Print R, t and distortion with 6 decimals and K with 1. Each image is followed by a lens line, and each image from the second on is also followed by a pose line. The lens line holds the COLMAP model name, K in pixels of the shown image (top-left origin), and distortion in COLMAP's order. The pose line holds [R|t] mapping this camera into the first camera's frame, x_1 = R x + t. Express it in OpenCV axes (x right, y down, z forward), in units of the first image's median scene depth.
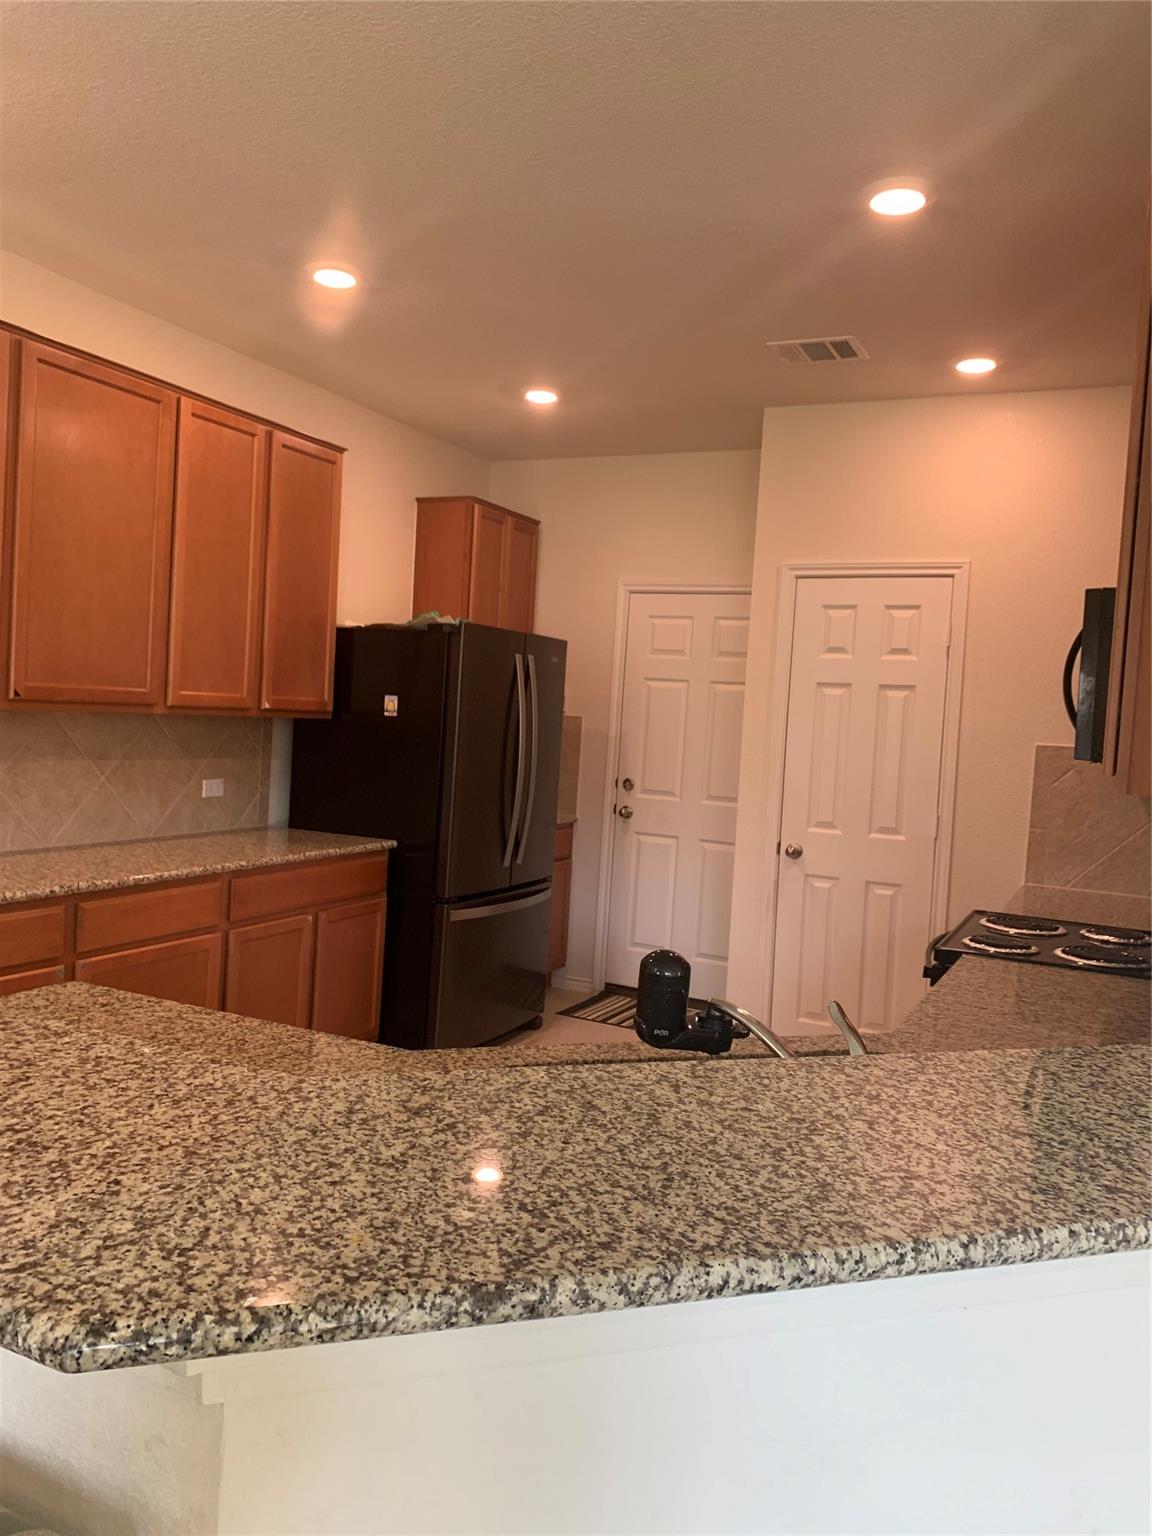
lens RADIAL K [[1182.6, 0, 576.0], [0, 1182.6, 768.0], [0, 0, 1]] dist [0.028442, -0.004127]
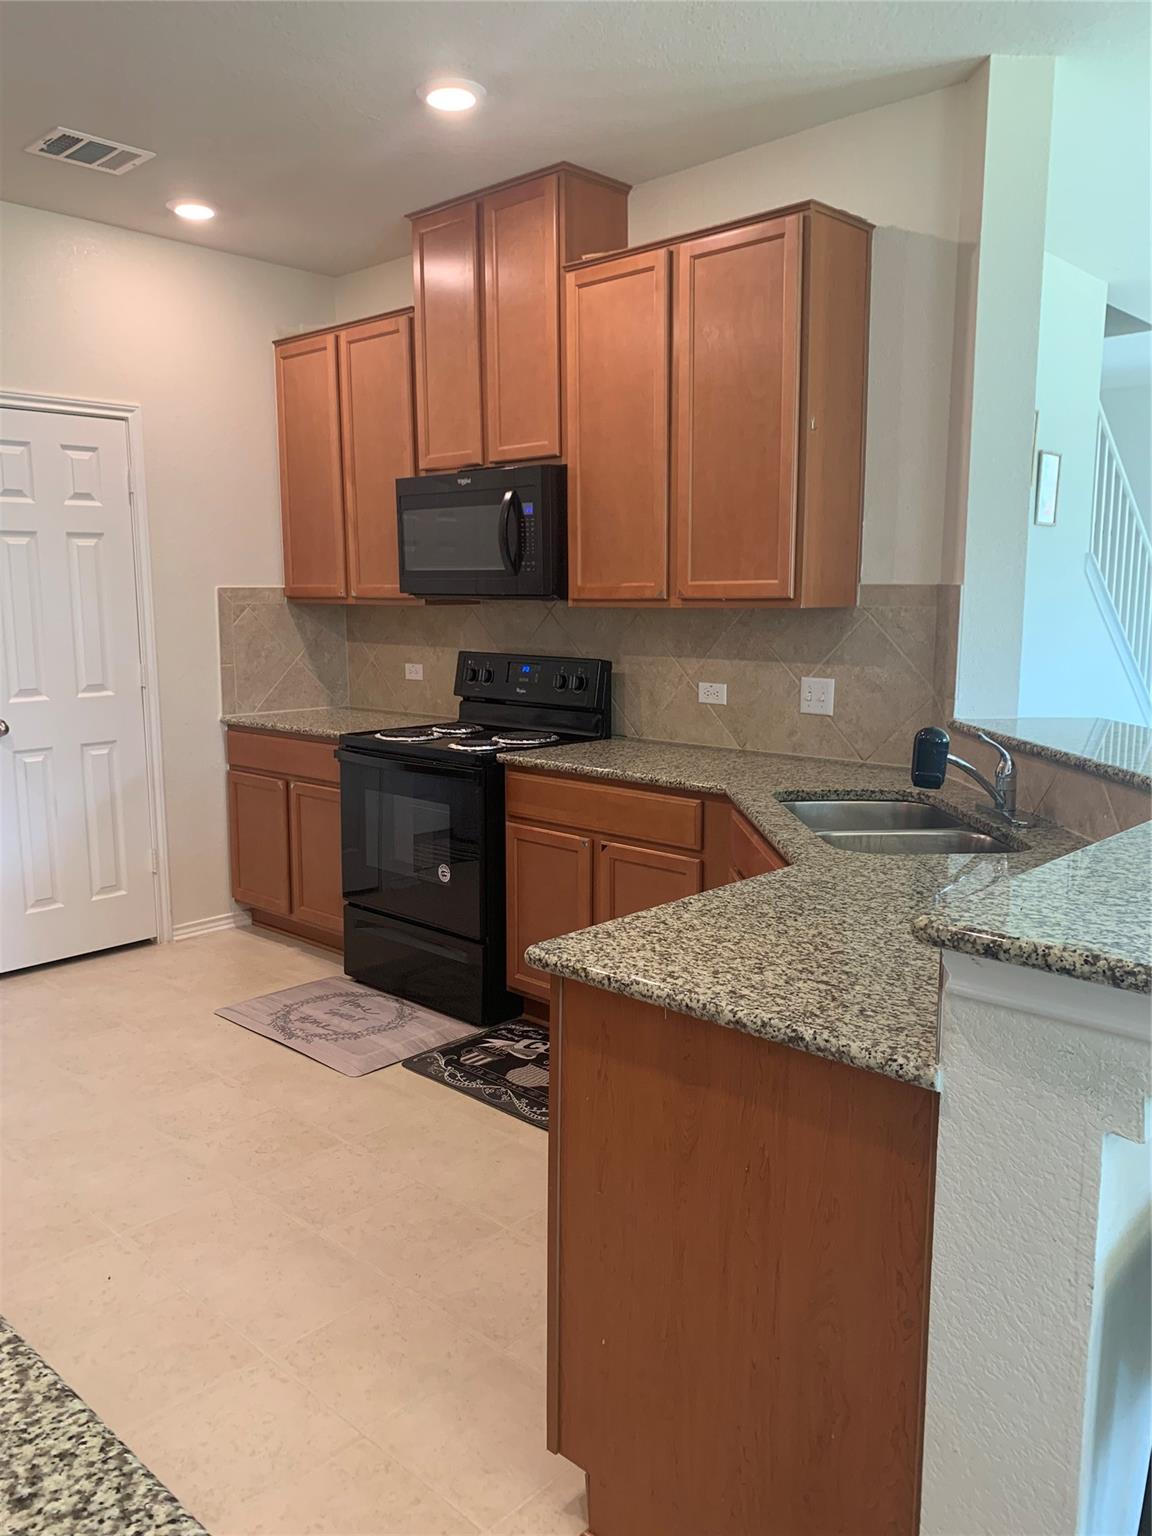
lens RADIAL K [[1185.7, 0, 593.6], [0, 1185.7, 749.9], [0, 0, 1]] dist [0.059600, -0.071181]
pose [[0.284702, -0.188498, 0.939901, -0.539425], [0.063989, 0.982027, 0.177564, -0.043615], [-0.956478, 0.009590, 0.291647, 0.340928]]
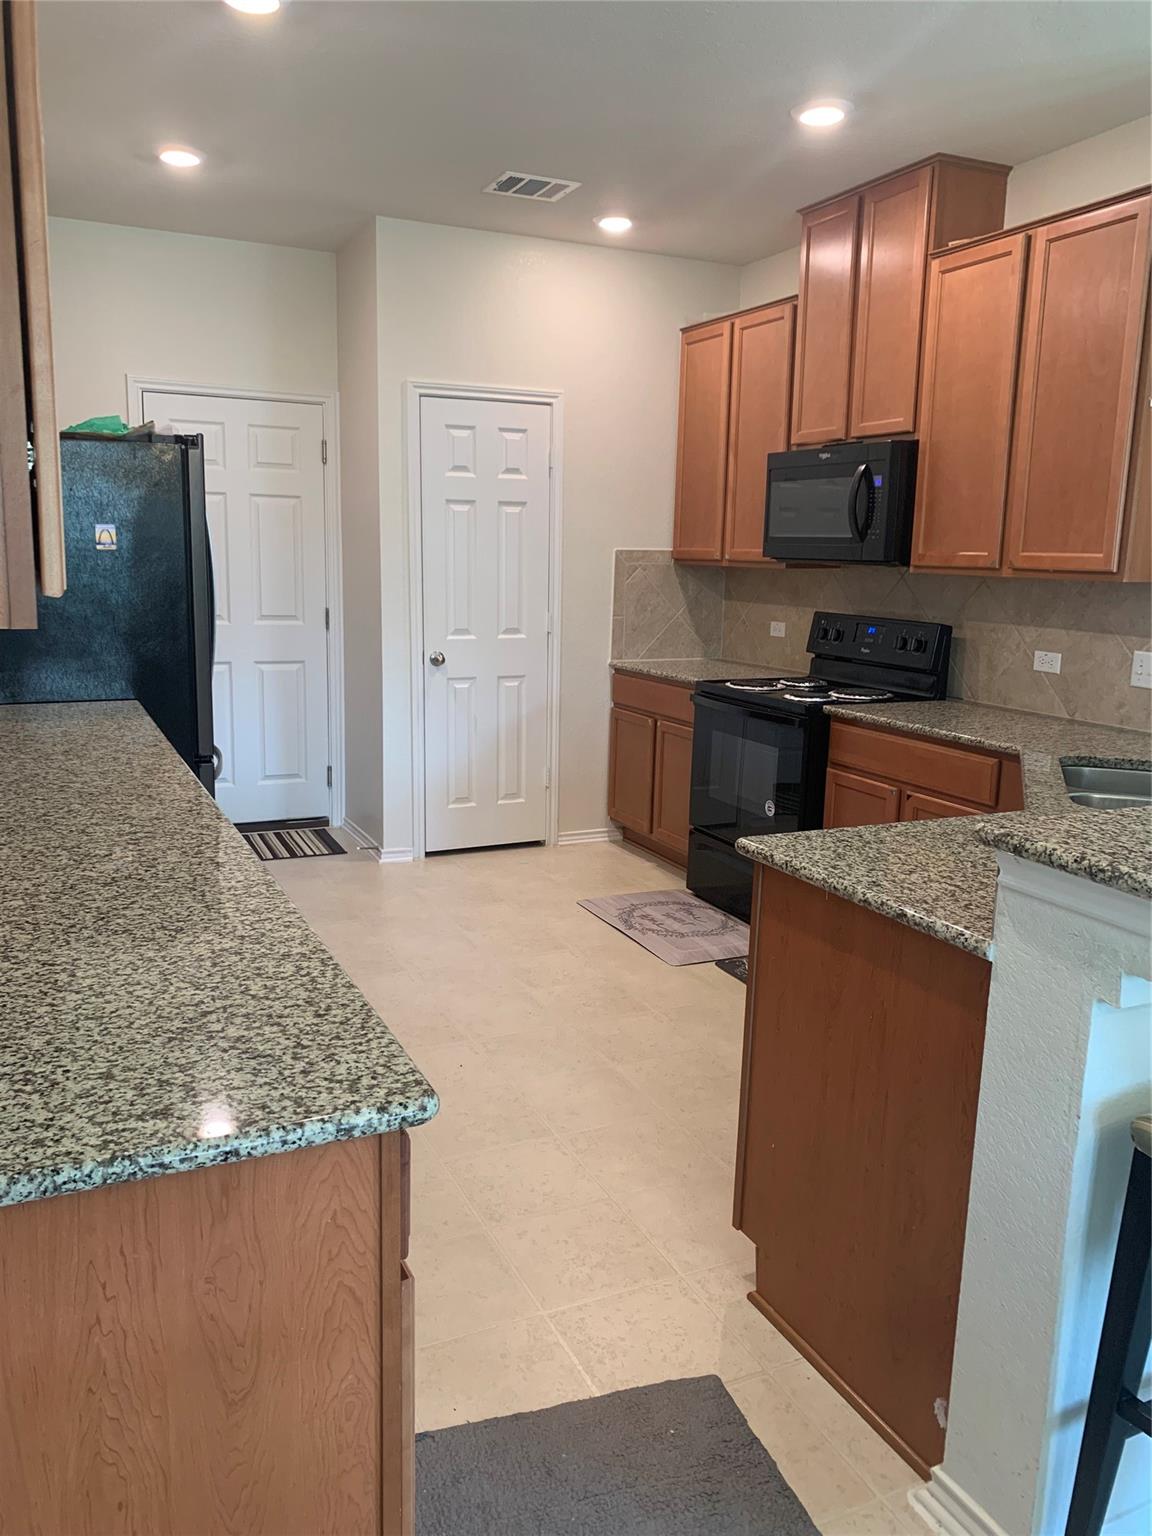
lens RADIAL K [[1203.8, 0, 567.3], [0, 1203.8, 754.4], [0, 0, 1]] dist [0.050815, -0.049527]
pose [[0.627023, -0.180142, 0.757886, -0.617111], [0.053063, 0.980512, 0.189157, -0.047982], [-0.777191, -0.078391, 0.624363, 0.219700]]
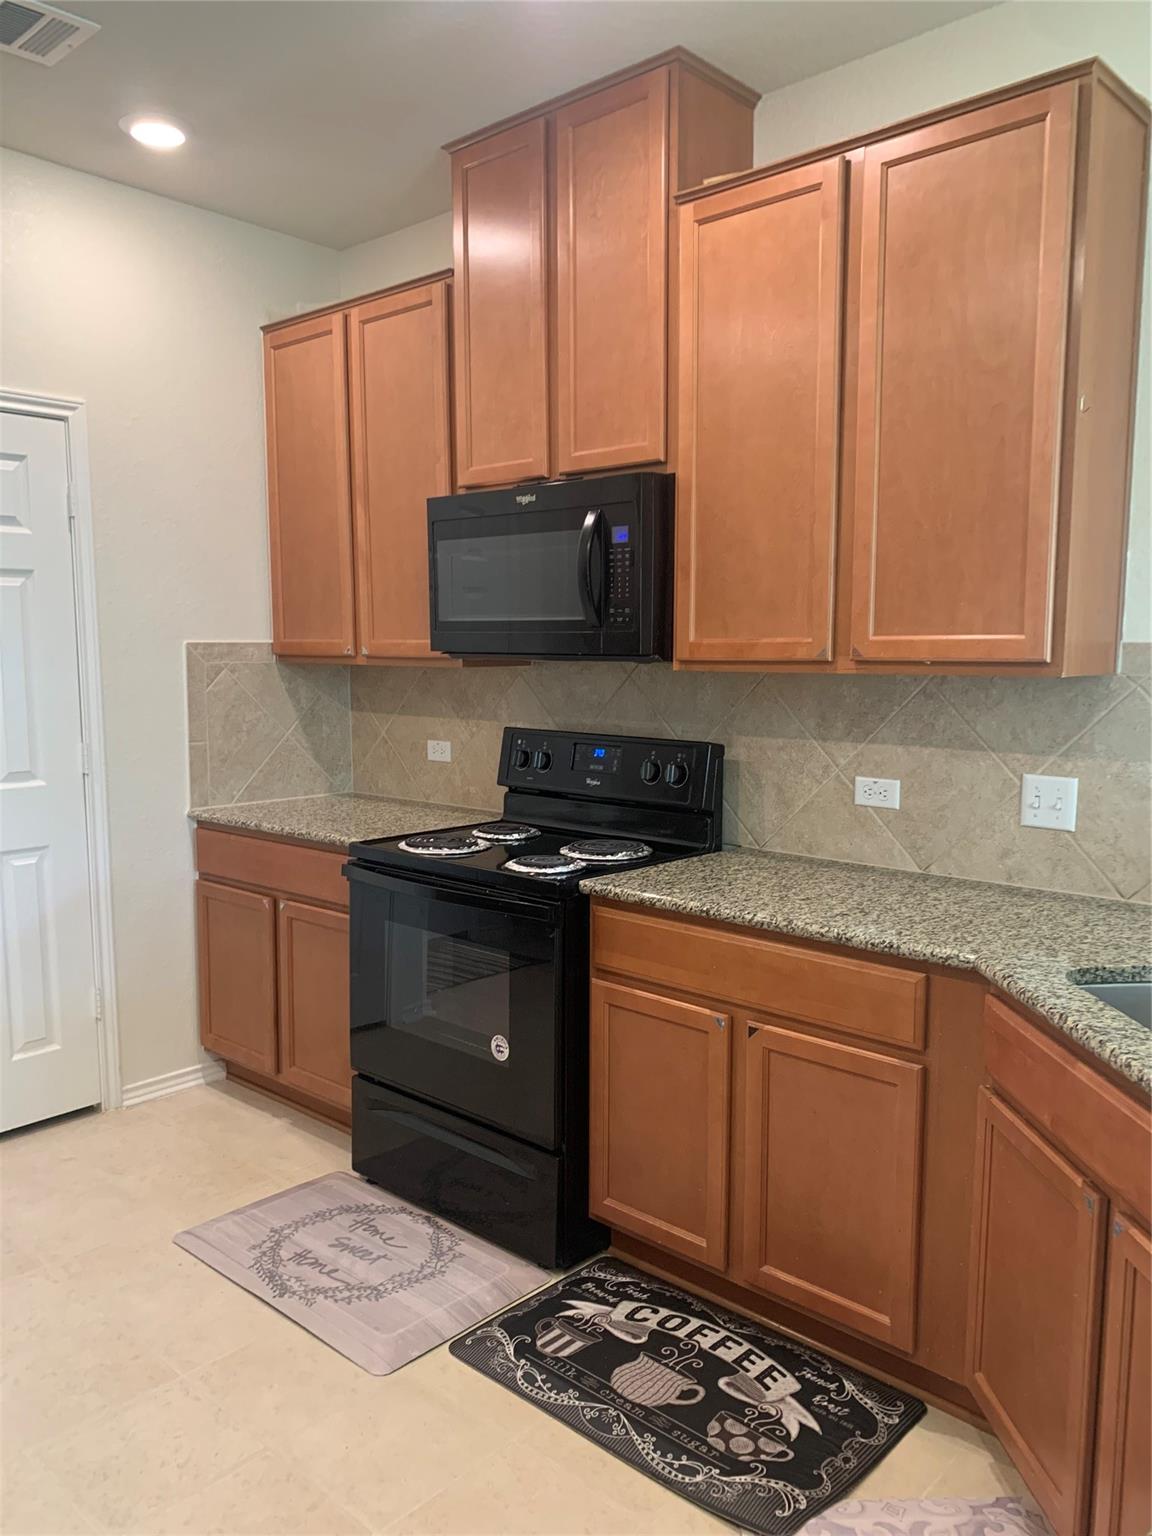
lens RADIAL K [[1182.6, 0, 576.0], [0, 1182.6, 768.0], [0, 0, 1]] dist [0.028442, -0.004127]
pose [[0.275976, -0.162854, 0.947267, -0.322776], [0.060936, 0.986523, 0.151850, -0.040716], [-0.959231, 0.015816, 0.282181, 0.483293]]
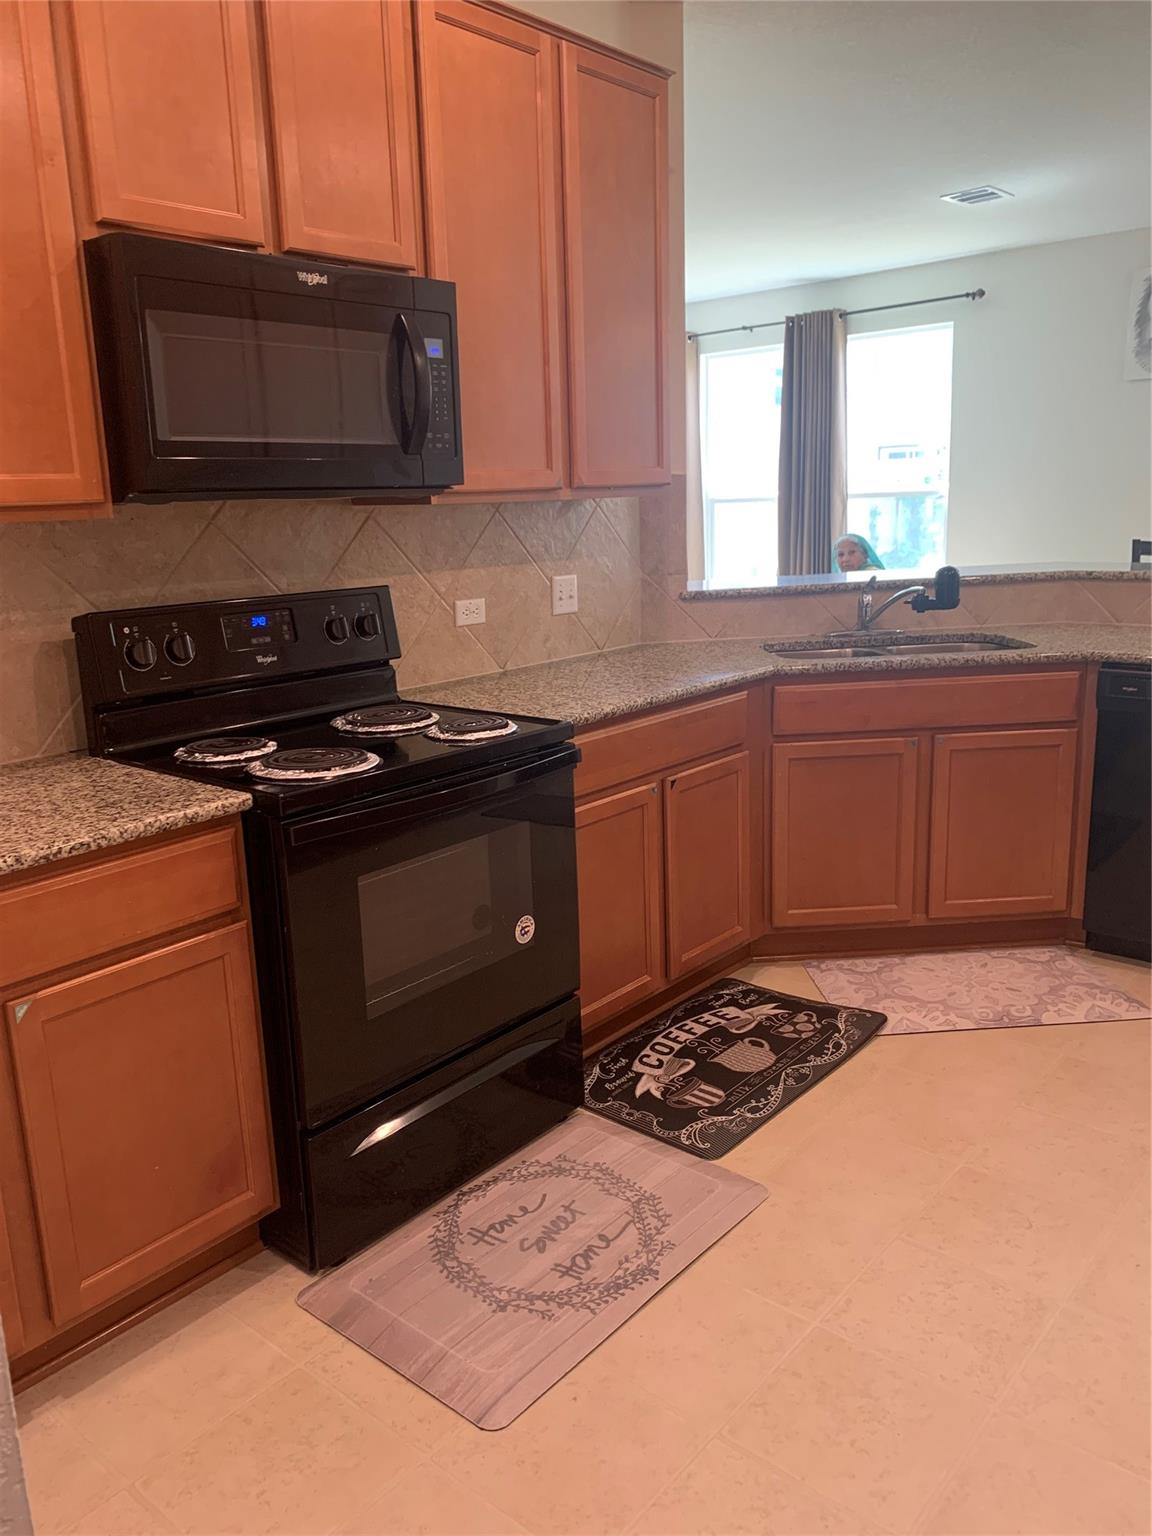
lens RADIAL K [[1177.0, 0, 537.8], [0, 1177.0, 757.8], [0, 0, 1]] dist [0.101275, -0.203407]
pose [[-0.965908, -0.083105, 0.245183, 0.075420], [-0.012871, 0.961320, 0.275134, -0.035777], [-0.258565, 0.262599, -0.929616, 1.162428]]
